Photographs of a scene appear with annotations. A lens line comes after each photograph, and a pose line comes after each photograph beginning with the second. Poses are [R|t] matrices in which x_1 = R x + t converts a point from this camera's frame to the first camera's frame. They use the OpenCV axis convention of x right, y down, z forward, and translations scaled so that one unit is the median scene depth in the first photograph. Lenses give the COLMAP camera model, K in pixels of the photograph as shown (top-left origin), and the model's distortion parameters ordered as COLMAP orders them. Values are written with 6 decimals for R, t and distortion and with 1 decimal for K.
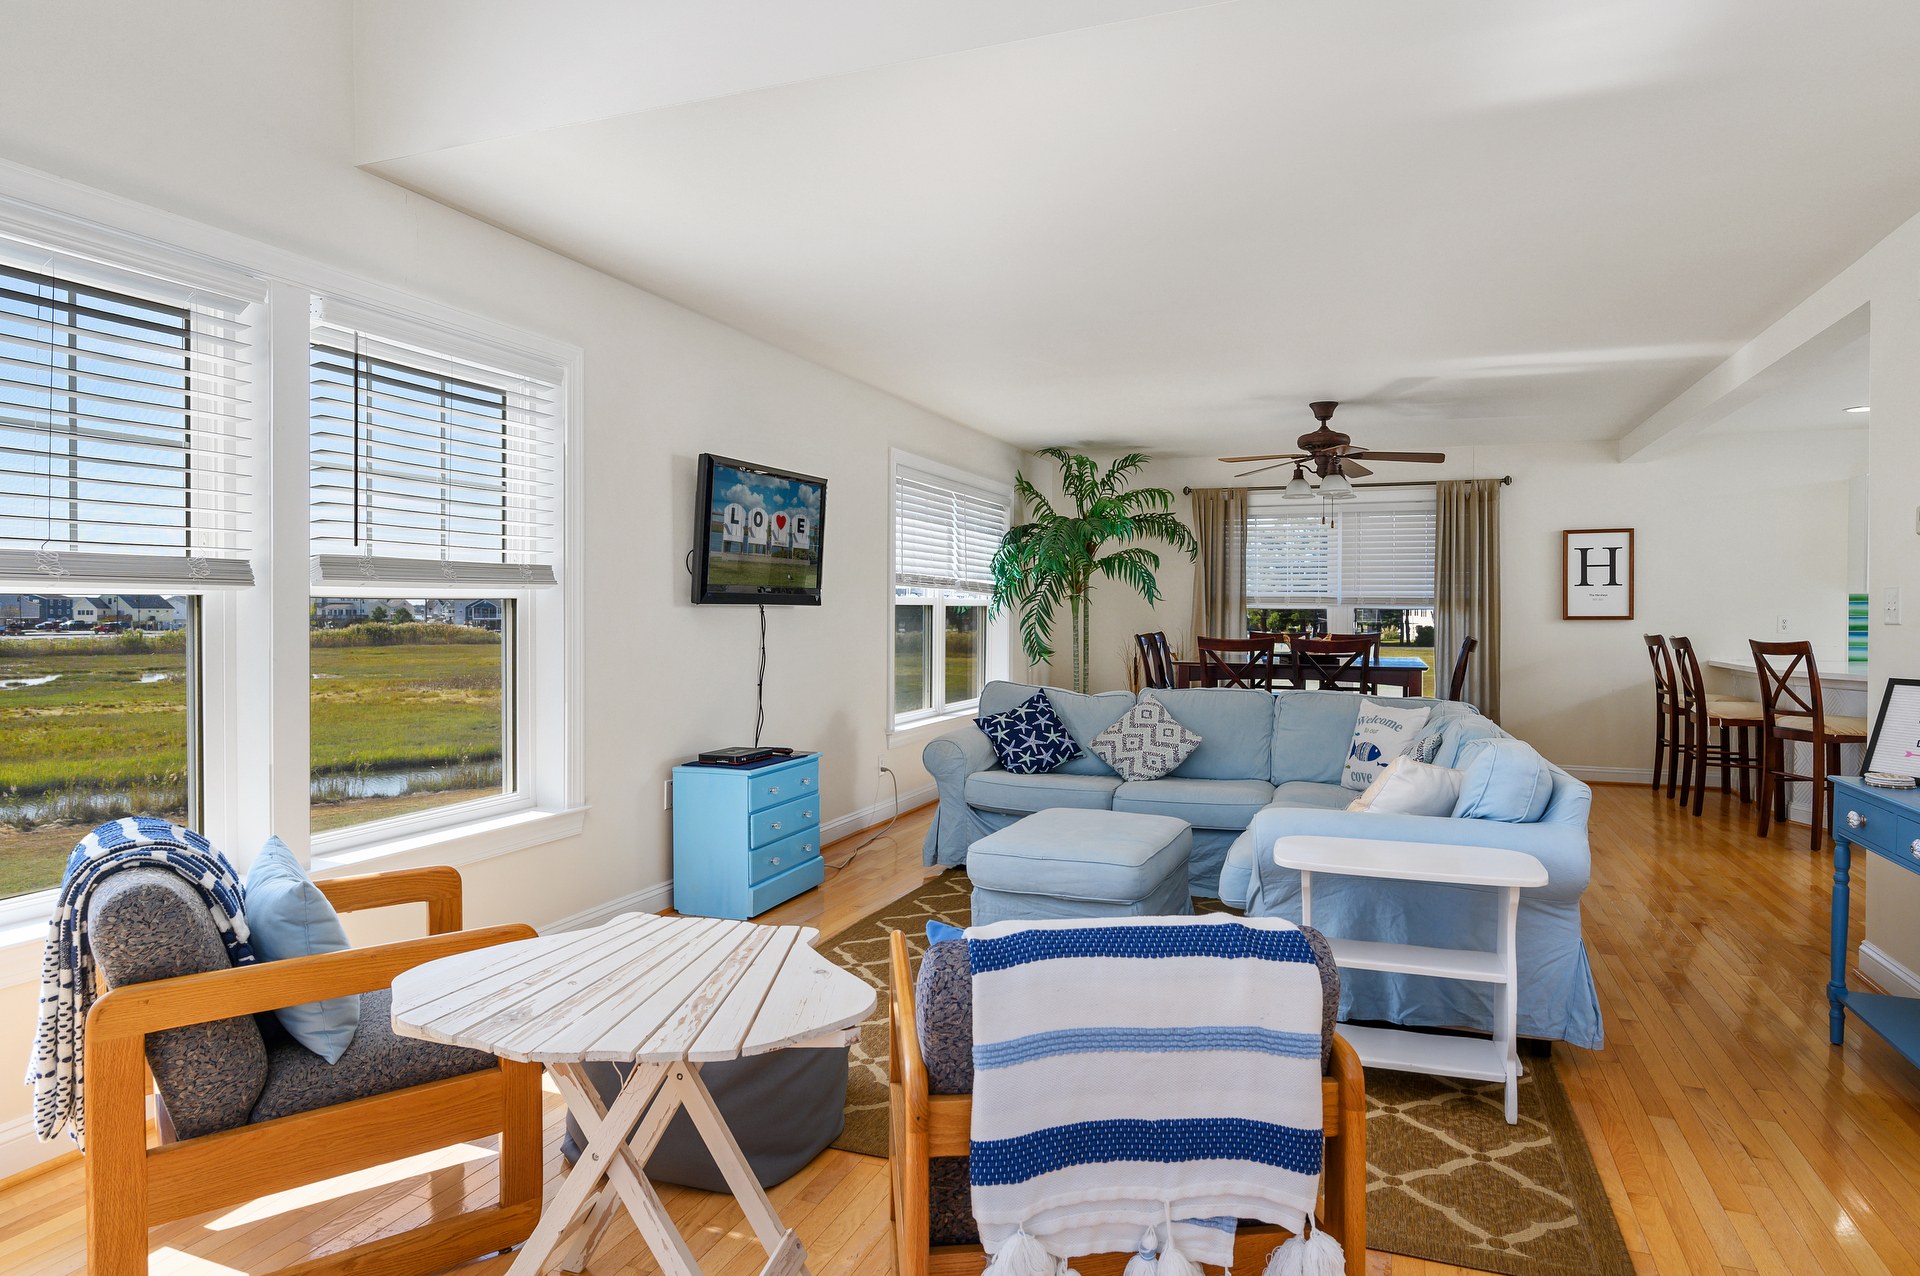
lens RADIAL K [[1130.6, 0, 972.4], [0, 1130.6, 630.6], [0, 0, 1]] dist [0.000252, 0.000109]
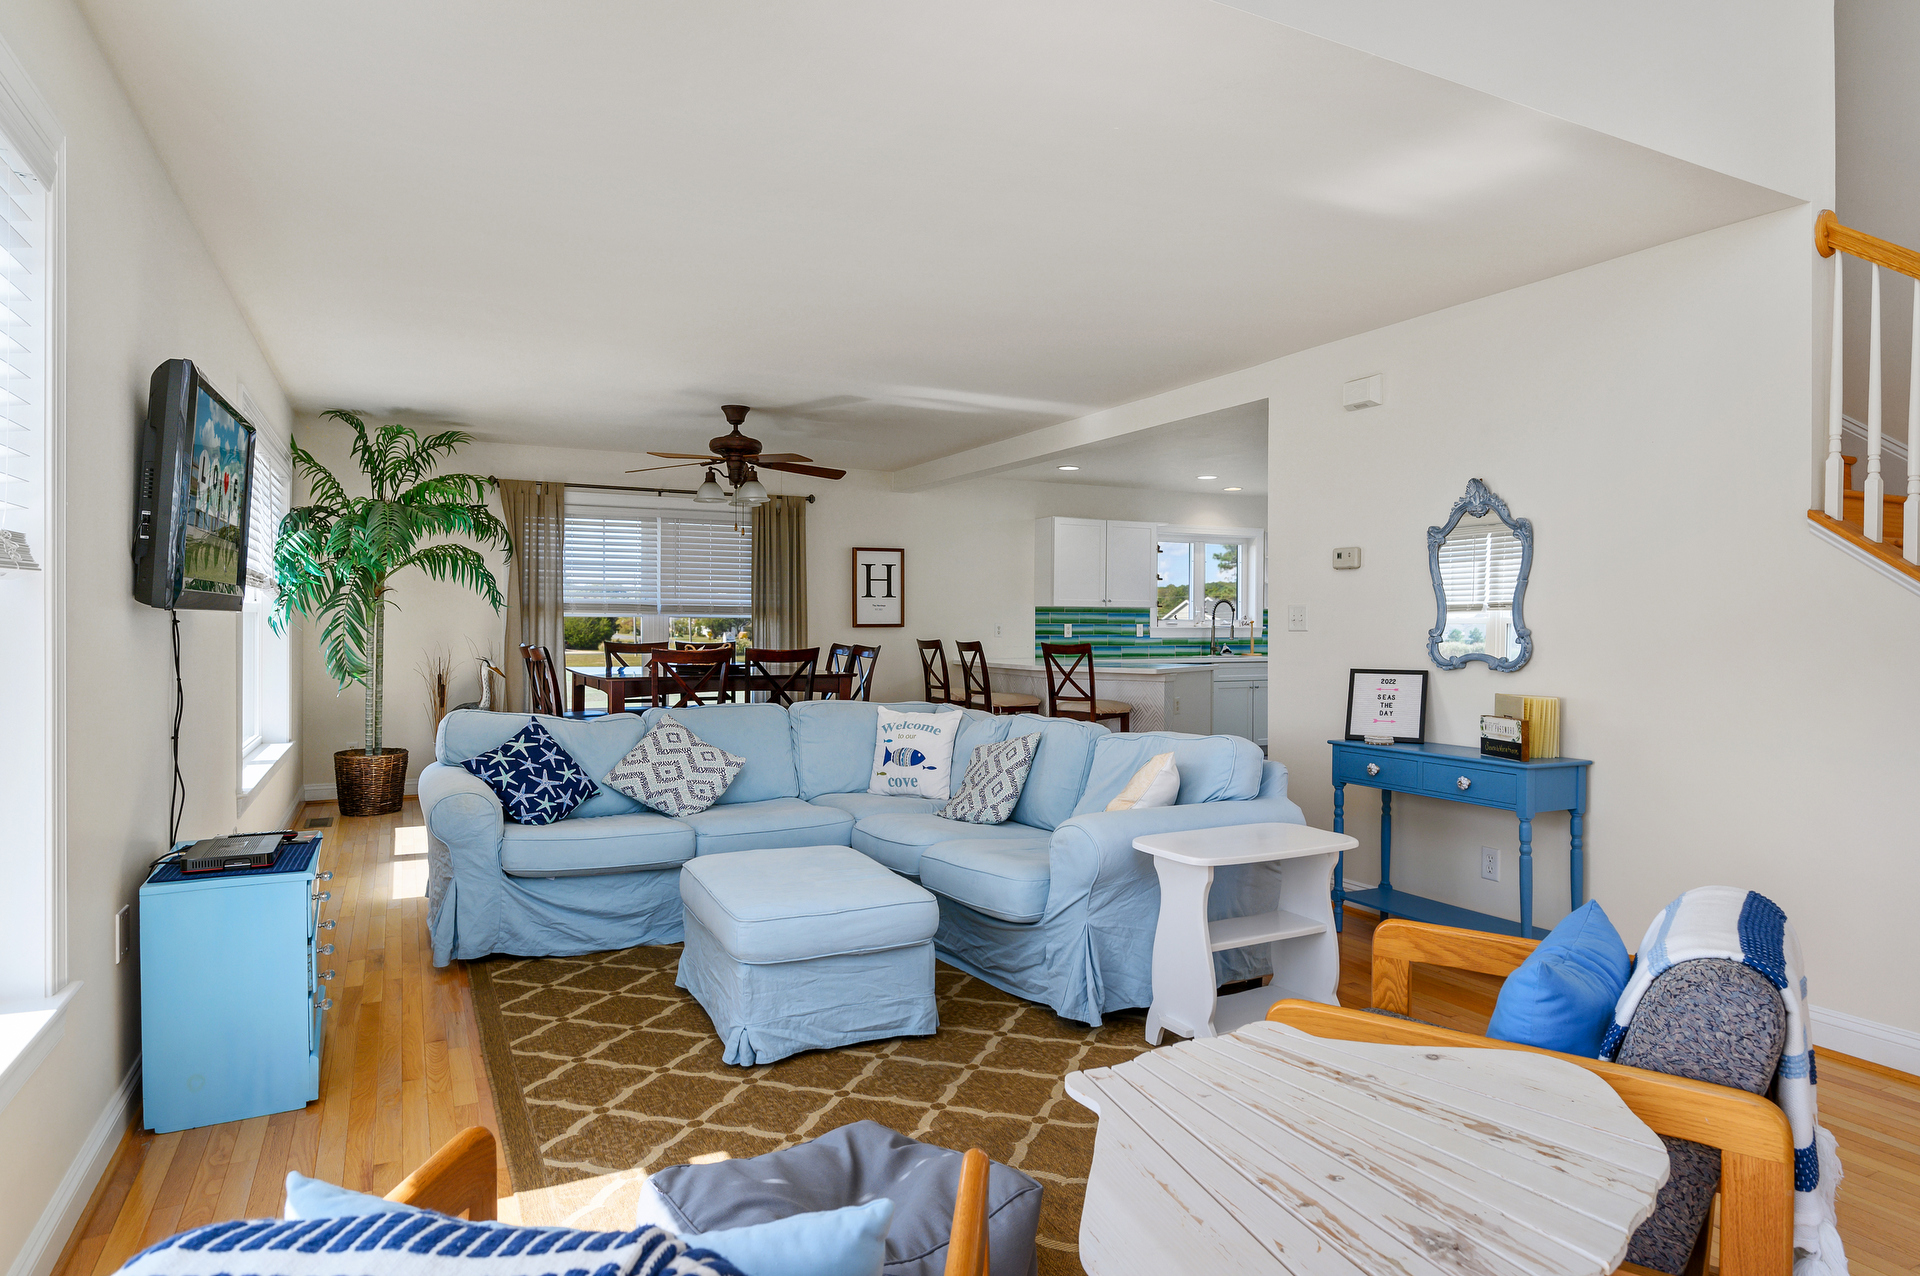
lens RADIAL K [[1130.6, 0, 971.6], [0, 1130.6, 628.2], [0, 0, 1]] dist [0.000252, 0.000109]
pose [[0.673802, -0.004780, 0.738896, -0.278180], [0.010650, 0.999938, -0.003244, -0.004664], [-0.738835, 0.010055, 0.673812, 0.195728]]
